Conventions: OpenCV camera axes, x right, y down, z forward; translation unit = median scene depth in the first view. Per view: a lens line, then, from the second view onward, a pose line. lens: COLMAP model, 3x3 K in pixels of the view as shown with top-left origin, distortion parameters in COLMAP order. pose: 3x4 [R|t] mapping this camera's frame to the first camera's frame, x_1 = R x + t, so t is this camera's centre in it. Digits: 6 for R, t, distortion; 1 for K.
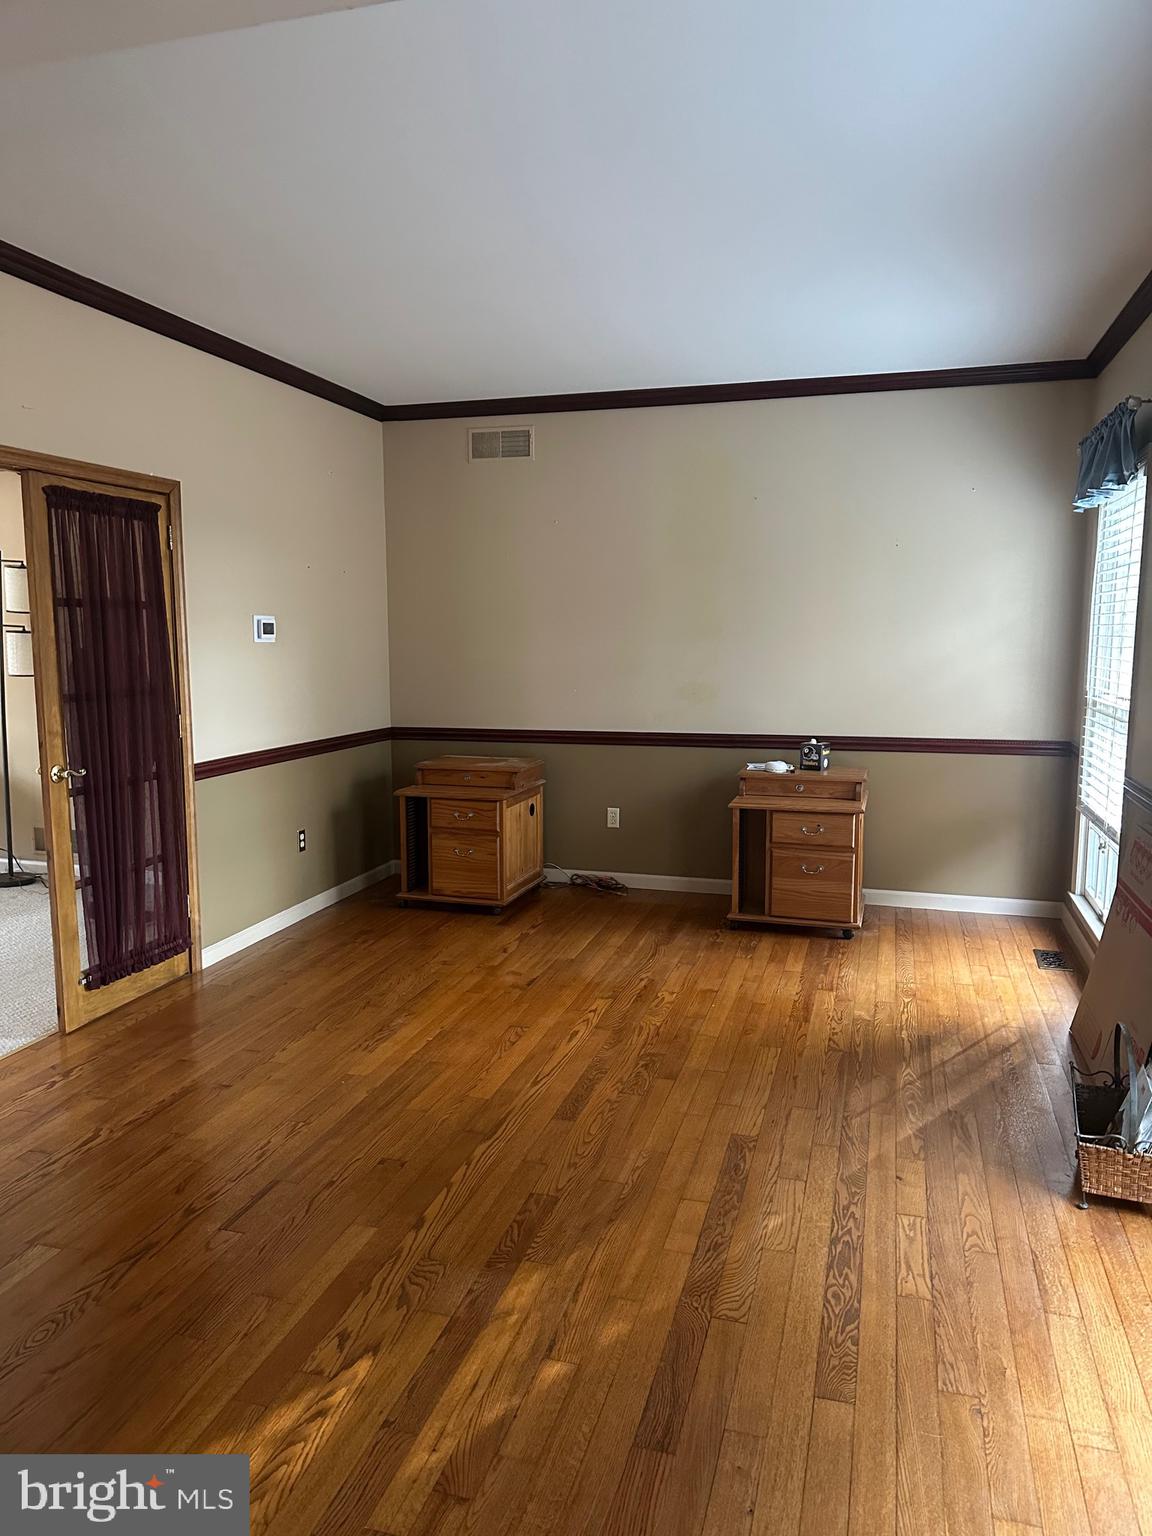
lens RADIAL K [[1083.0, 0, 575.7], [0, 1083.0, 771.4], [0, 0, 1]] dist [-0.005628, 0.000516]
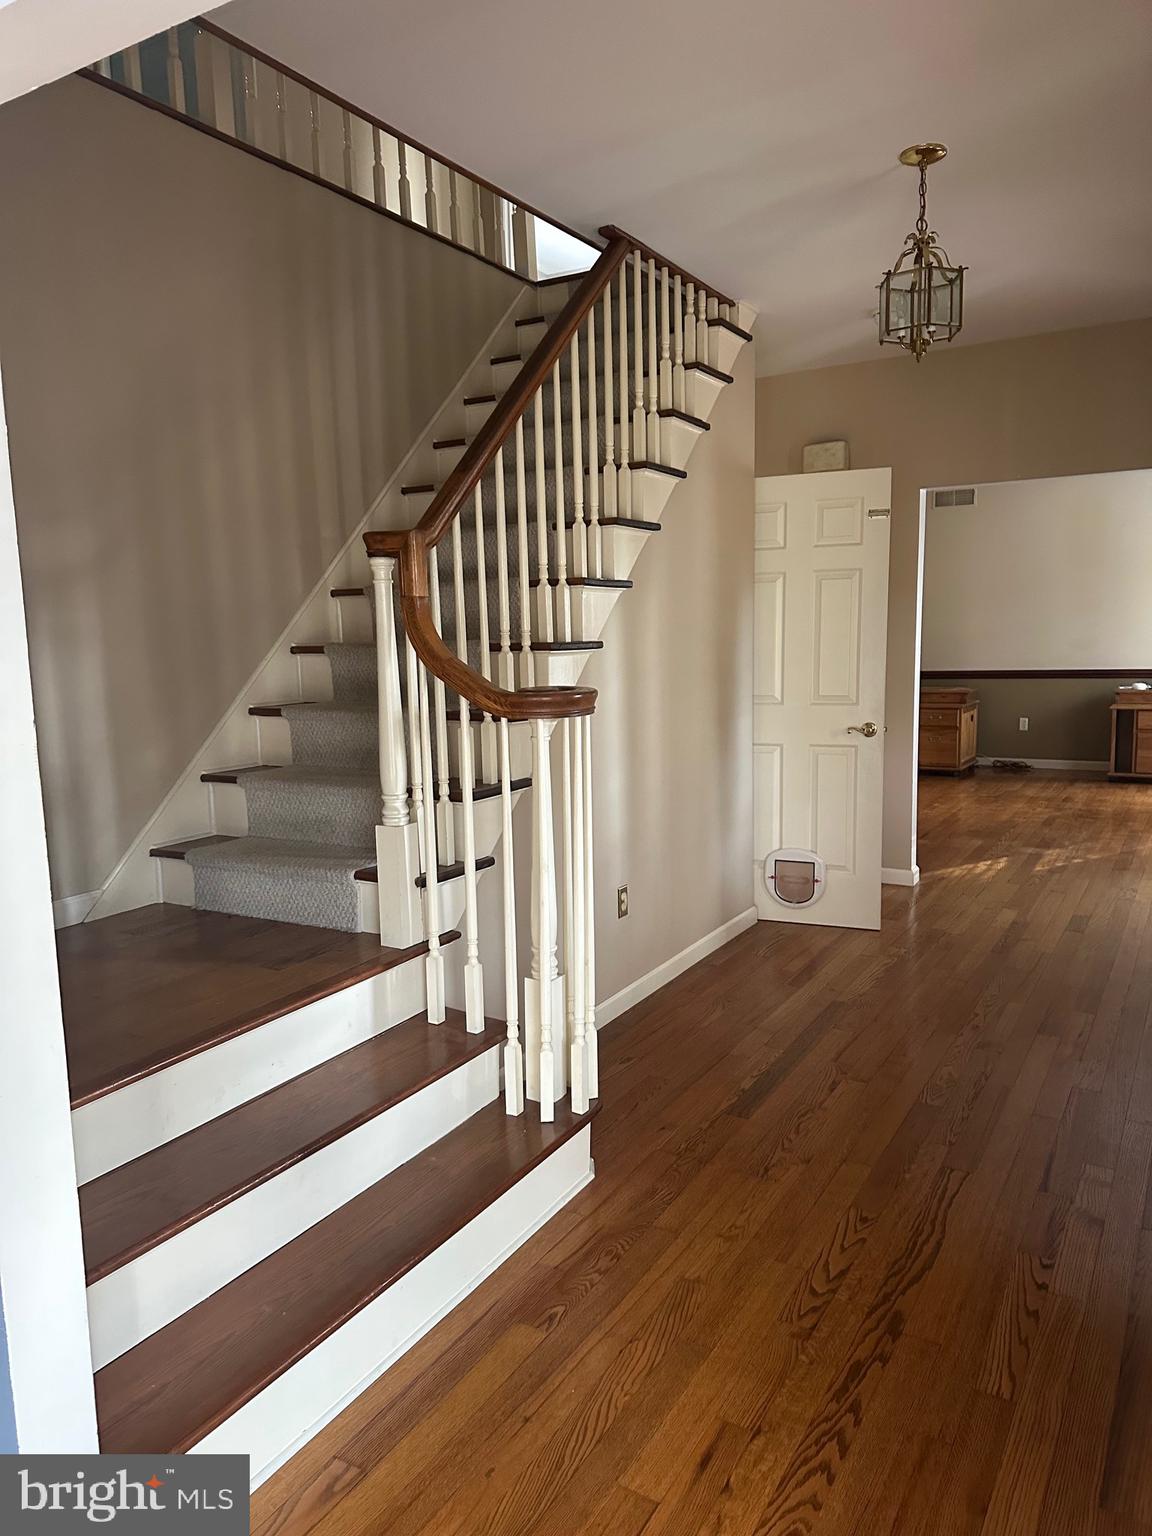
lens RADIAL K [[1083.0, 0, 575.9], [0, 1083.0, 766.4], [0, 0, 1]] dist [-0.005628, 0.000516]
pose [[0.966277, 0.014008, -0.257124, -0.216568], [-0.012237, 0.999889, 0.008487, 0.111691], [0.257214, -0.005054, 0.966341, -0.807174]]
